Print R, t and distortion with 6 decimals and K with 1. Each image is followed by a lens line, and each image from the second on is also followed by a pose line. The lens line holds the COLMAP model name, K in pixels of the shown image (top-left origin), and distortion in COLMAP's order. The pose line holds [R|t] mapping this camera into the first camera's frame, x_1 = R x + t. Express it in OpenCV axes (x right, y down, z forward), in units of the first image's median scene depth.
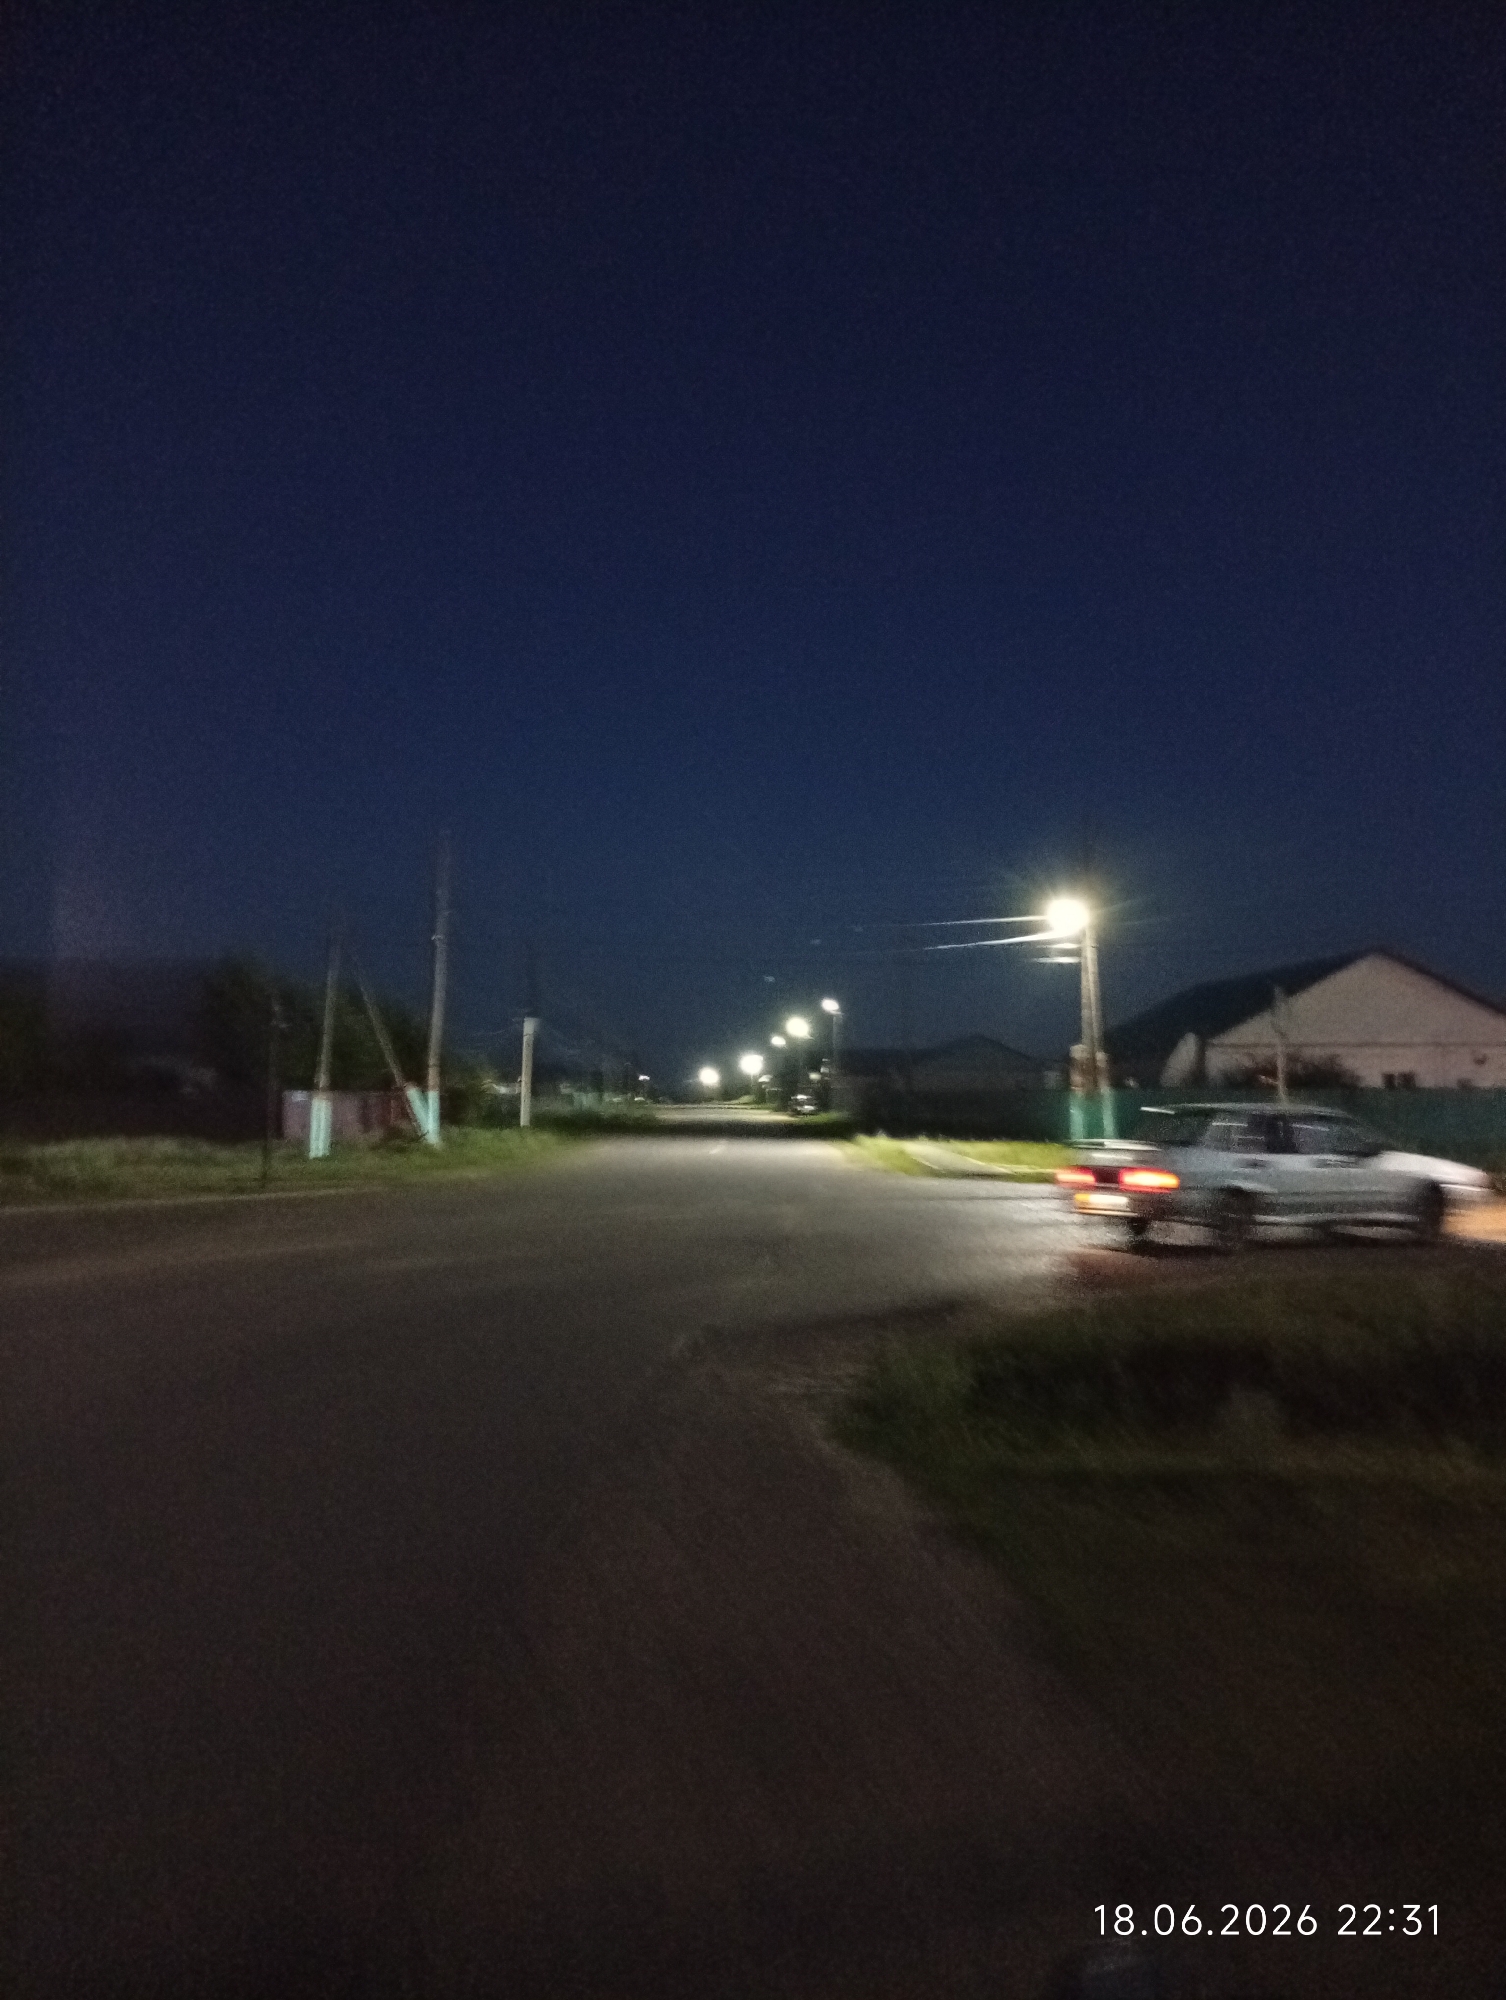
lens RADIAL K [[1525.7, 0, 755.7], [0, 1525.7, 1002.3], [0, 0, 1]] dist [-0.002152, 0.000062]
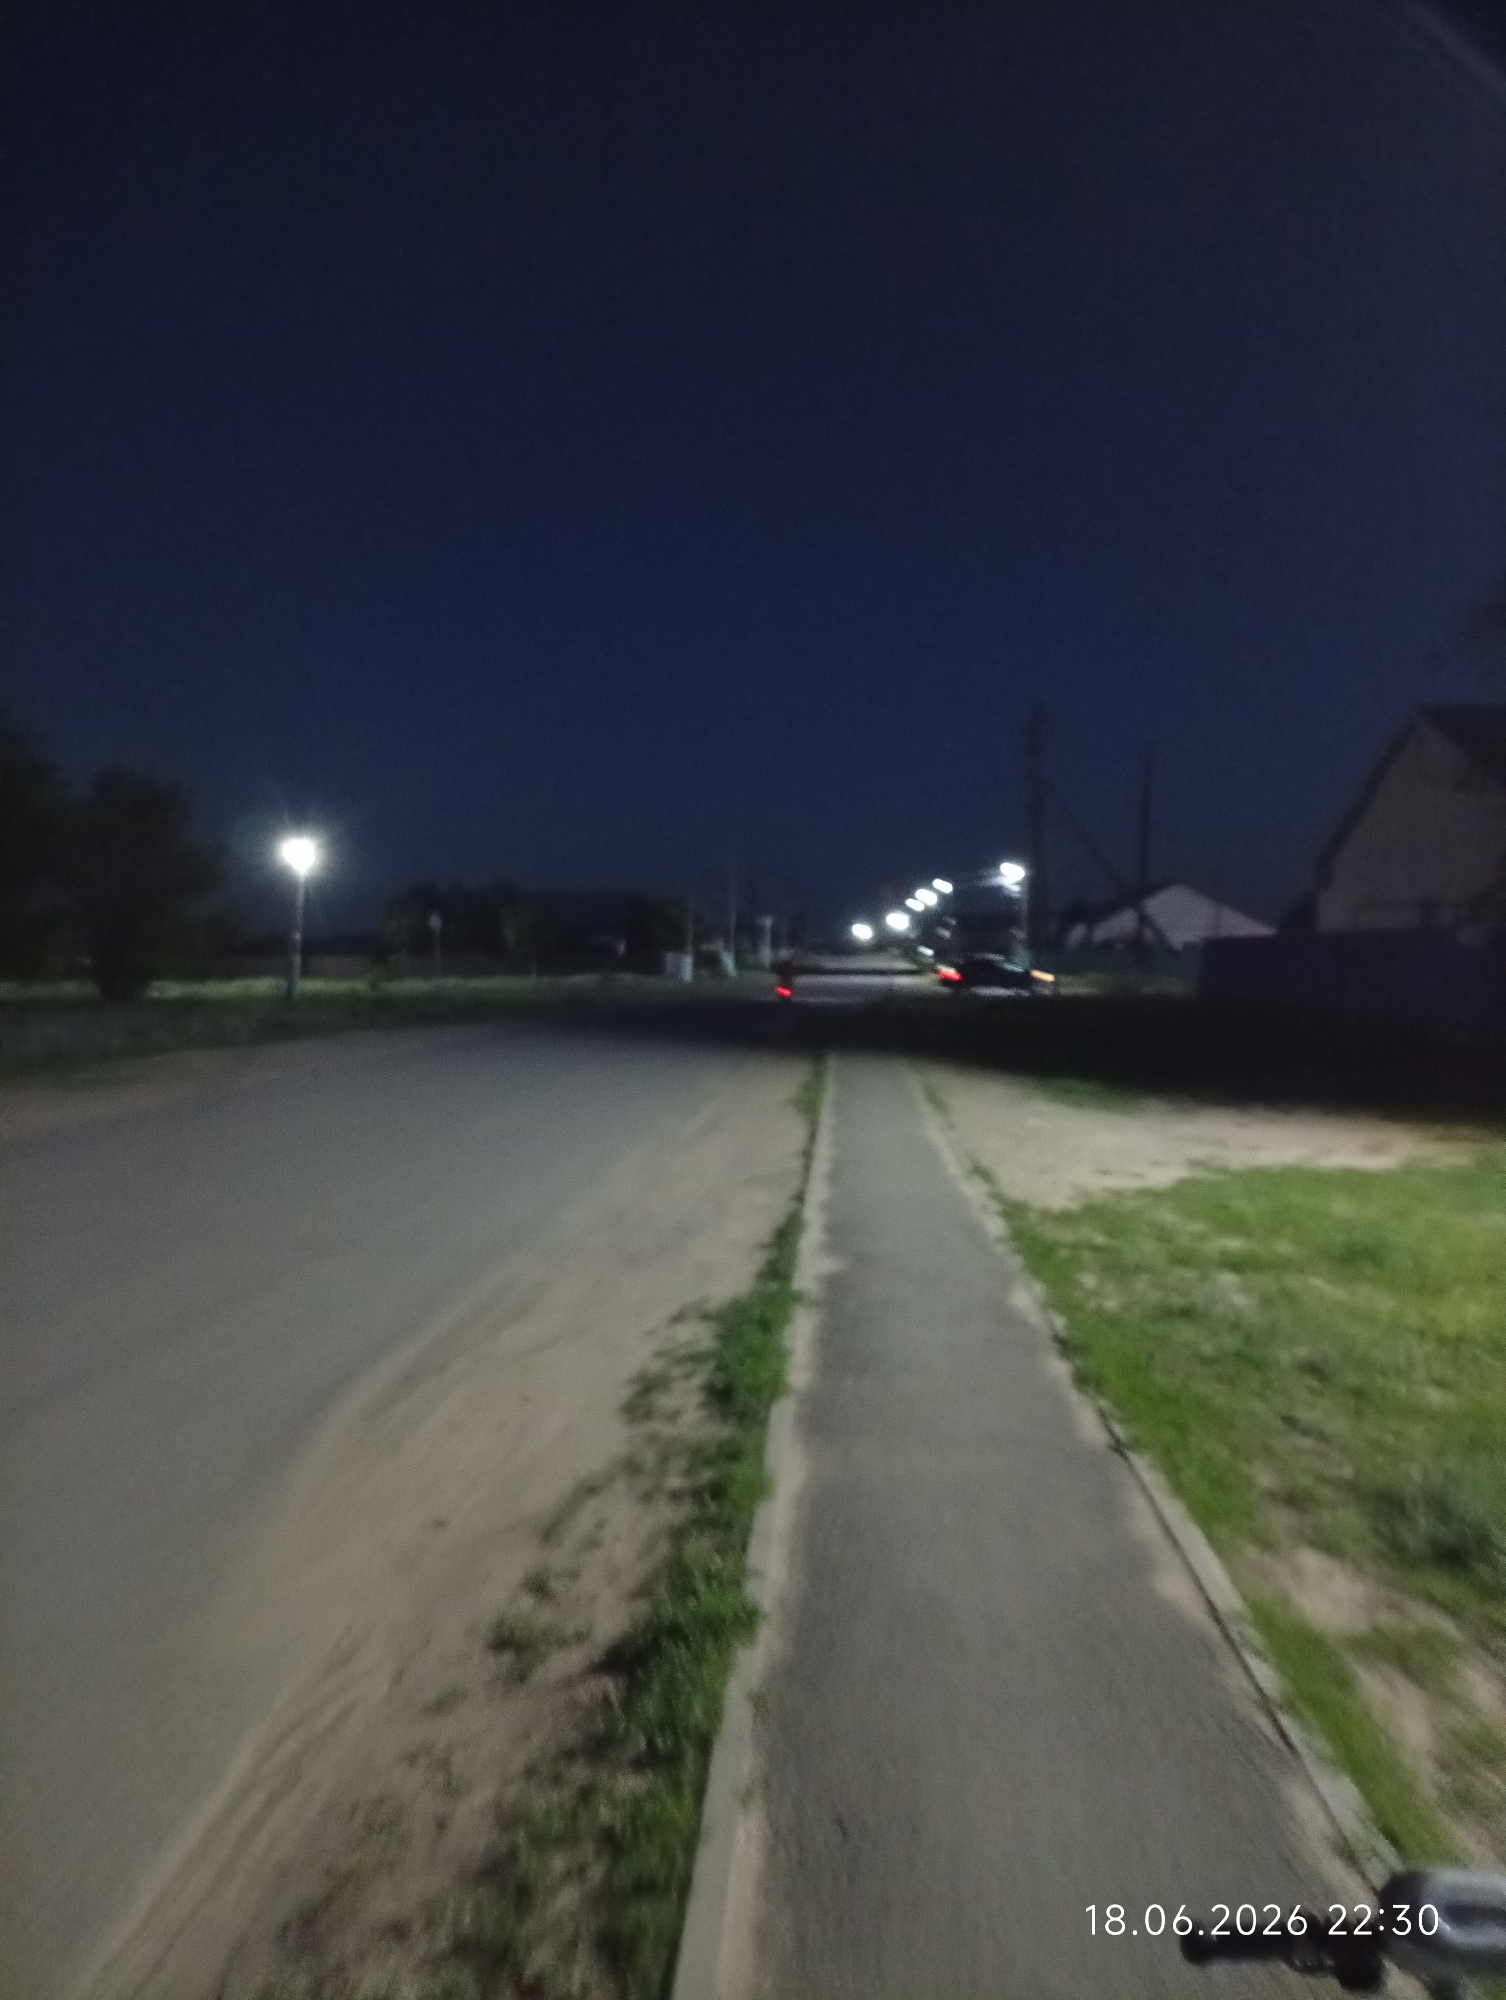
lens RADIAL K [[1525.7, 0, 755.2], [0, 1525.7, 1000.1], [0, 0, 1]] dist [-0.002152, 0.000062]
pose [[0.994569, -0.000735, -0.104076, 0.028739], [0.010732, 0.995368, 0.095533, -0.036638], [0.103523, -0.096131, 0.989971, -0.521030]]
